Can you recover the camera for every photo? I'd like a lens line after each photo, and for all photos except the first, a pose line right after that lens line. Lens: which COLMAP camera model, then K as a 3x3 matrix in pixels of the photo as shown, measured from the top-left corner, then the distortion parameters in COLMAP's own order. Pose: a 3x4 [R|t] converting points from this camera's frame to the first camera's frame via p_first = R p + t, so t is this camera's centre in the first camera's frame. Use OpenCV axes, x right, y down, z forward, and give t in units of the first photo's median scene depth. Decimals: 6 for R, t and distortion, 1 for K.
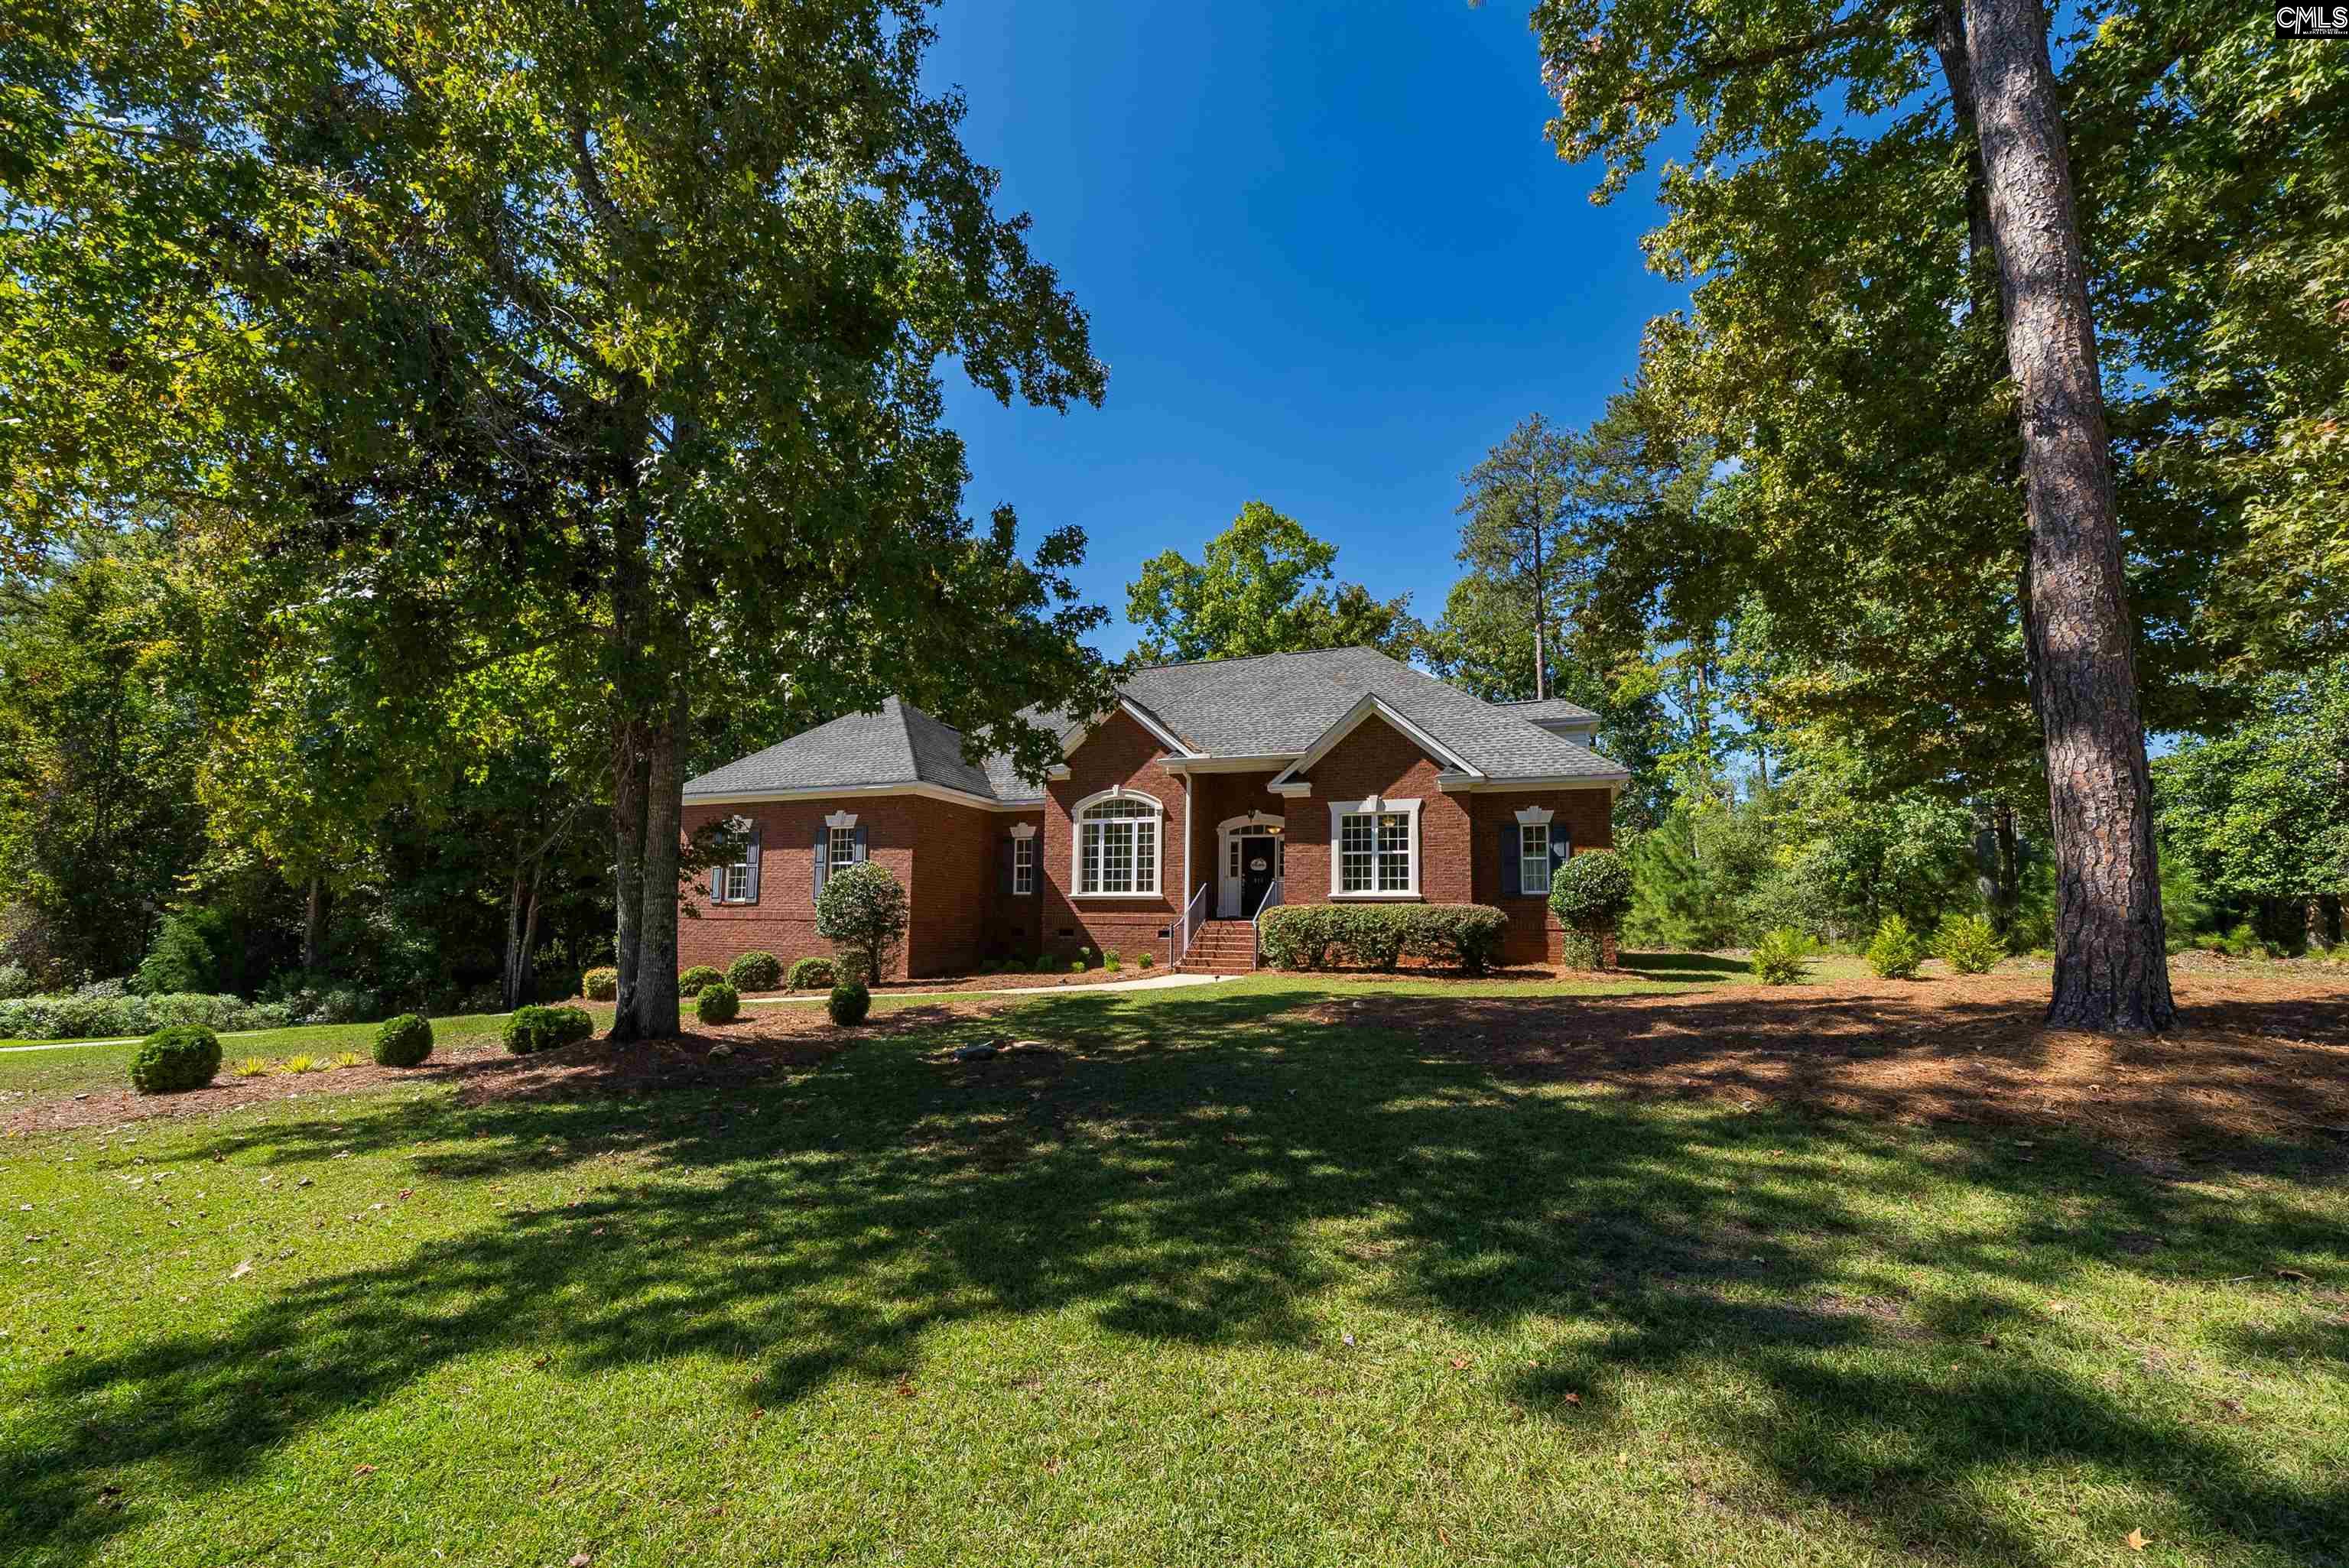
lens RADIAL K [[826.7, 0, 1173.9], [0, 826.7, 782.1], [0, 0, 1]] dist [-0.006568, -0.000104]
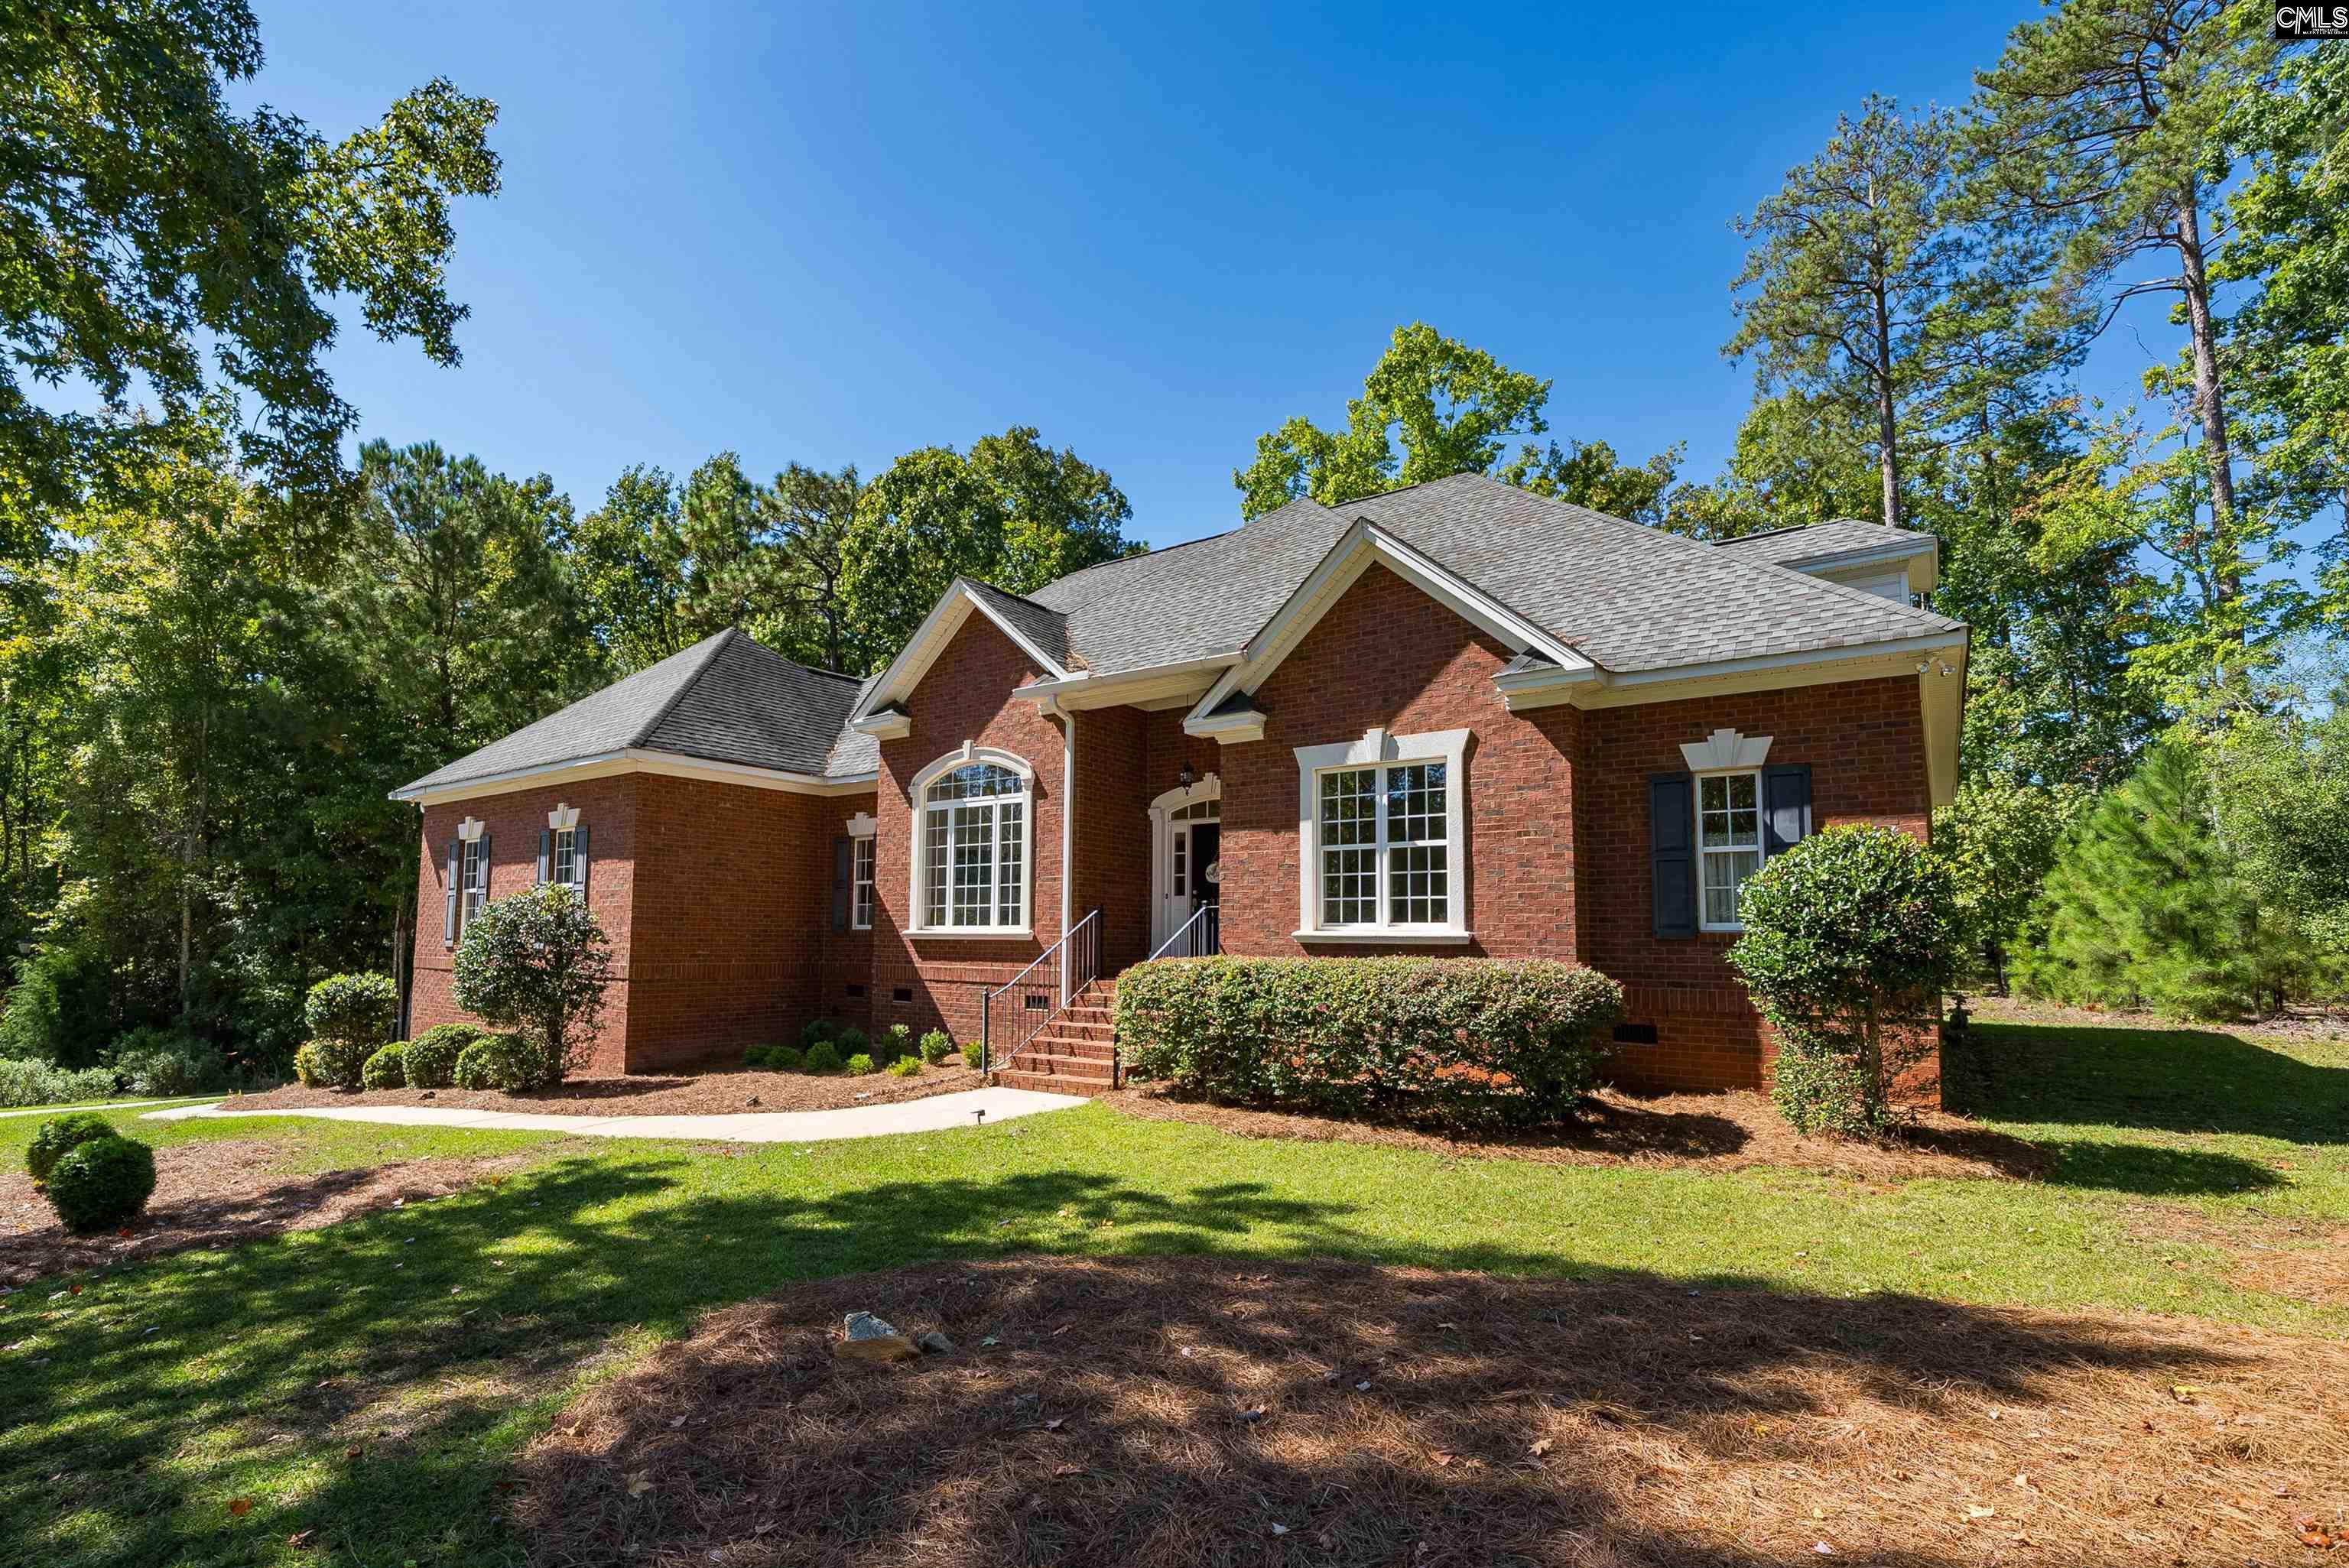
lens RADIAL K [[1020.0, 0, 1174.8], [0, 1020.0, 787.6], [0, 0, 1]] dist [-0.003218, 0.000320]
pose [[0.969463, -0.042352, -0.241553, 0.242886], [0.047754, 0.998722, 0.016551, 0.031644], [0.240544, -0.027580, 0.970246, 0.347819]]
